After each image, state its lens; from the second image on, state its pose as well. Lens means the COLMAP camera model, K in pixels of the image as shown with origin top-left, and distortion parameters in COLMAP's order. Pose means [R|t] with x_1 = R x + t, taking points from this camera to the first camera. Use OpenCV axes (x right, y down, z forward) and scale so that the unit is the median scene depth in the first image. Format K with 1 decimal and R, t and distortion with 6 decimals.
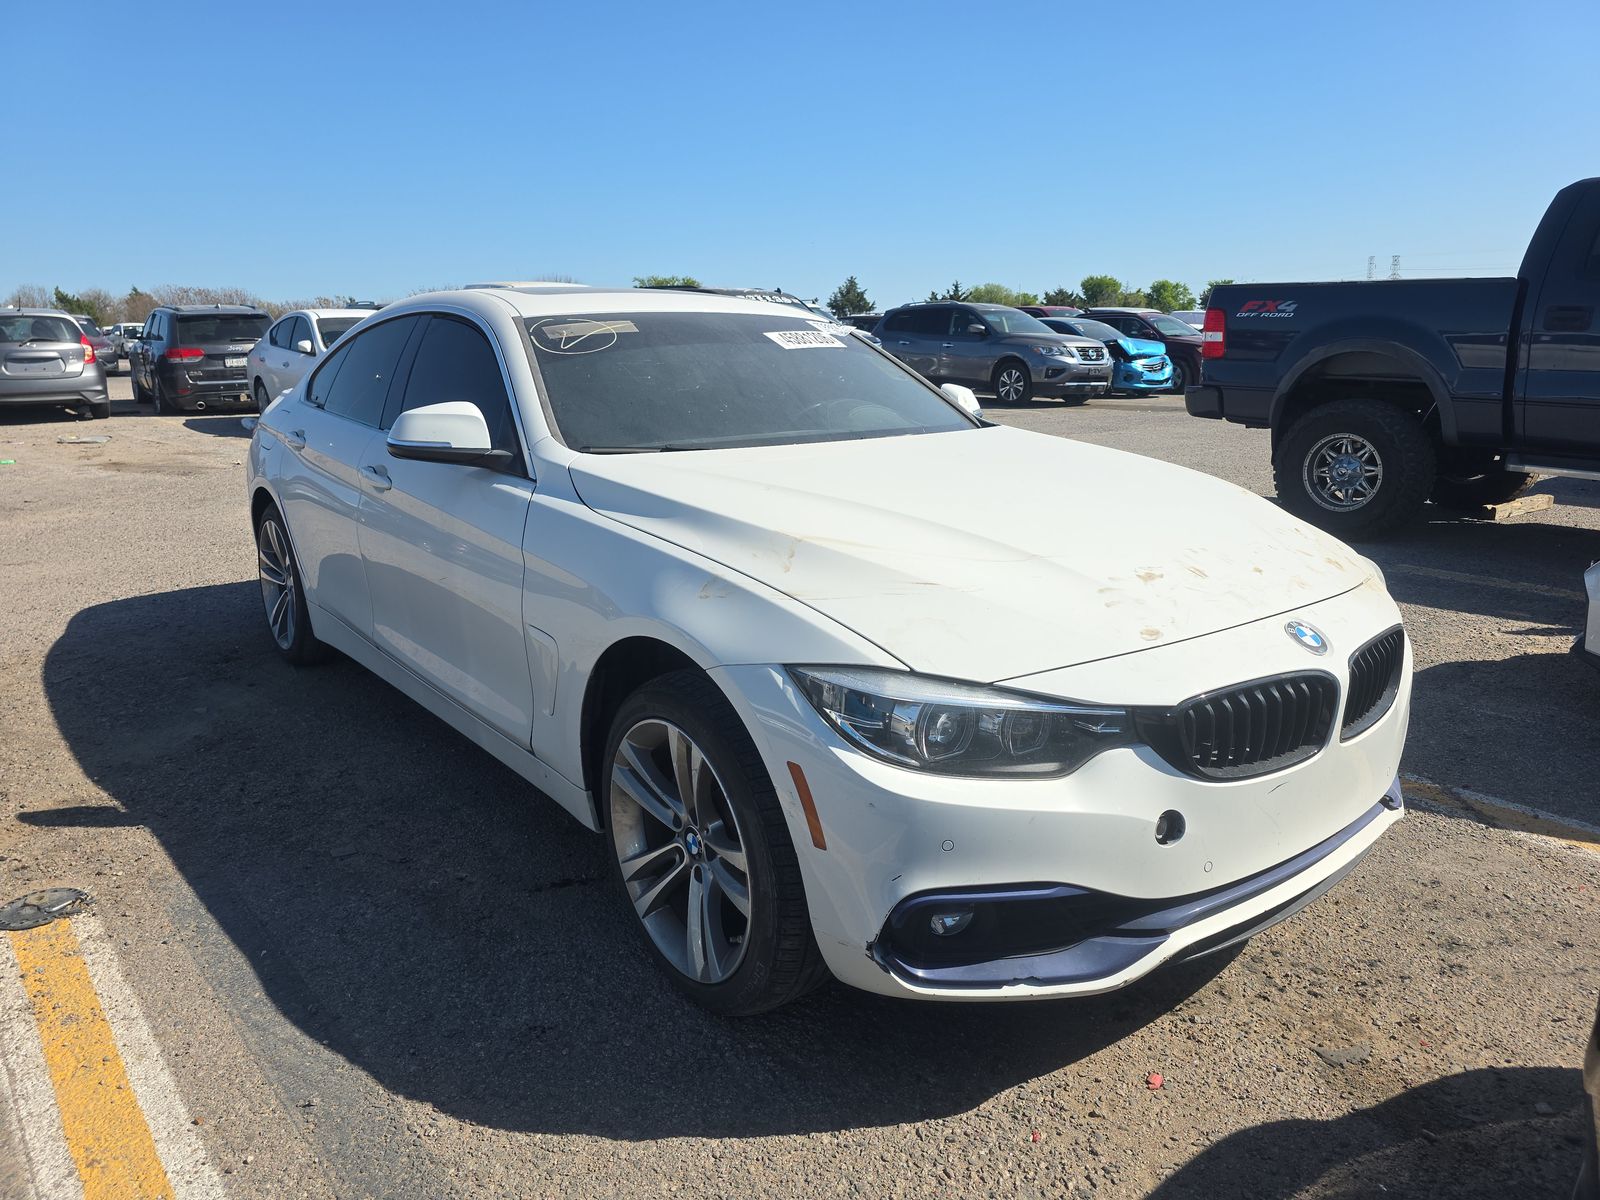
lens RADIAL K [[1089.2, 0, 800.0], [0, 1089.2, 600.0], [0, 0, 1]] dist [0.046141, -0.041192]
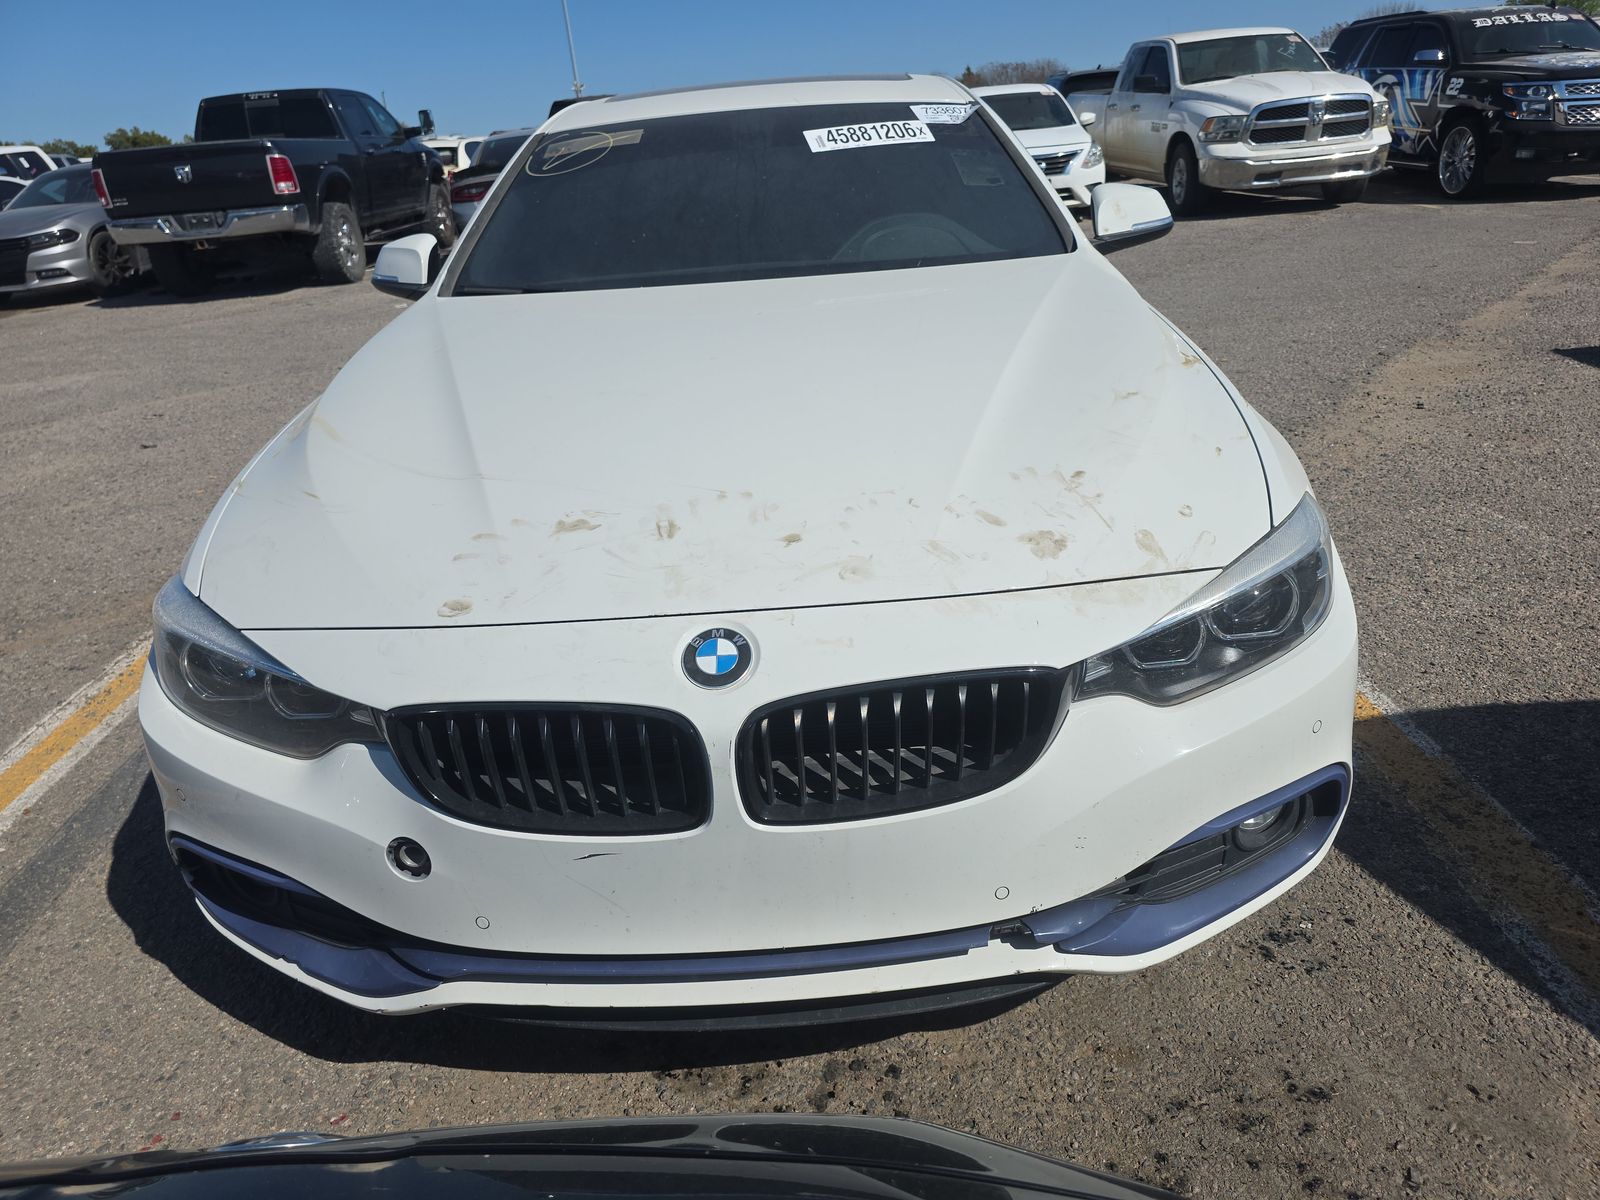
lens RADIAL K [[1089.2, 0, 800.0], [0, 1089.2, 600.0], [0, 0, 1]] dist [0.046141, -0.041192]
pose [[0.773154, 0.201456, -0.601372, 0.809550], [-0.078475, 0.971311, 0.224492, -0.135554], [0.629345, -0.126375, 0.766782, 0.499717]]
